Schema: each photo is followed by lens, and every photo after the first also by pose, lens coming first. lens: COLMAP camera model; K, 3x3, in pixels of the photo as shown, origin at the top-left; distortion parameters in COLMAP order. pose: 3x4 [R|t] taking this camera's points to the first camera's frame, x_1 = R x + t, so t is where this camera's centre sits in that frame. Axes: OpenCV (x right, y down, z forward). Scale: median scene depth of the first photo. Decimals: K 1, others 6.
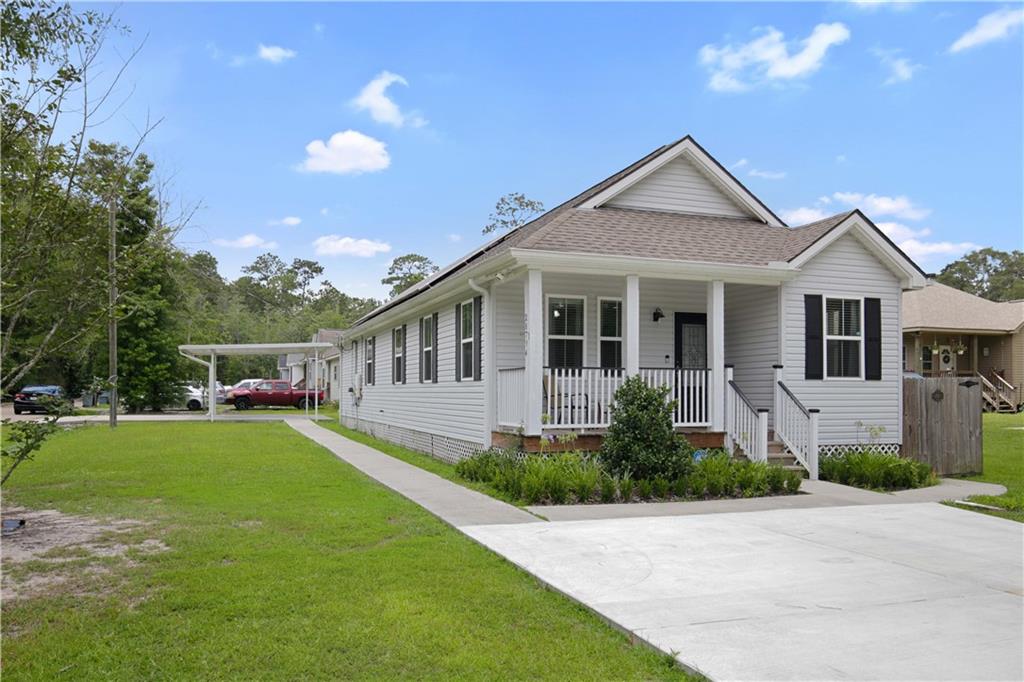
lens RADIAL K [[788.0, 0, 511.4], [0, 788.0, 374.5], [0, 0, 1]] dist [-0.002140, 0.001864]
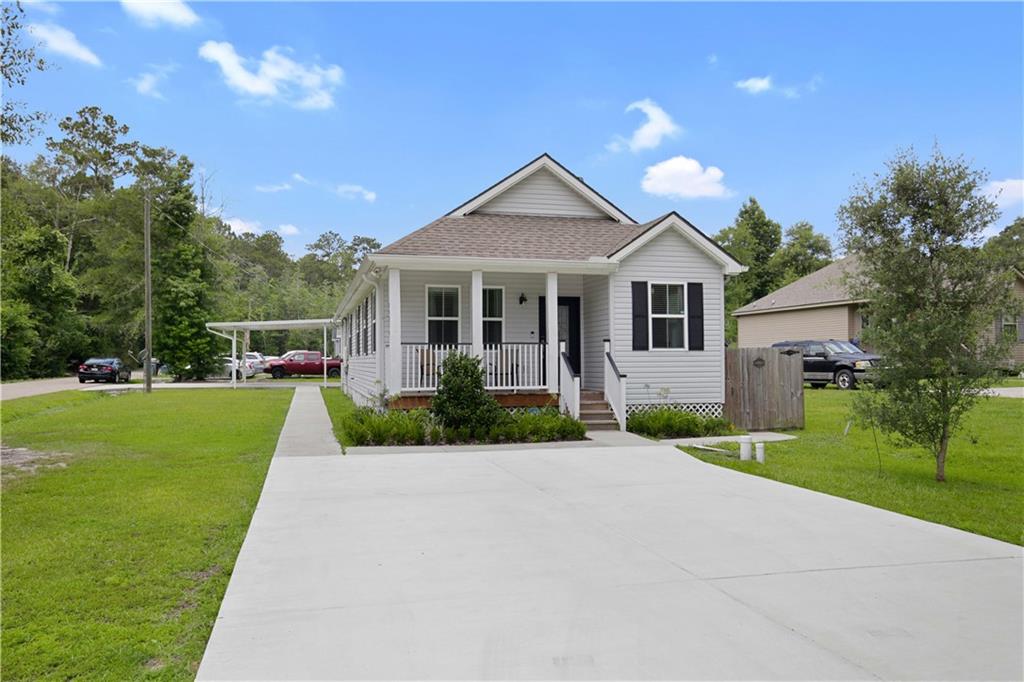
lens RADIAL K [[776.4, 0, 512.0], [0, 776.4, 341.0], [0, 0, 1]] dist [0.001749, -0.000825]
pose [[0.995765, -0.010041, -0.091389, 0.276132], [0.009871, 0.999949, -0.002312, -0.007250], [0.091408, 0.001400, 0.995813, -0.210031]]
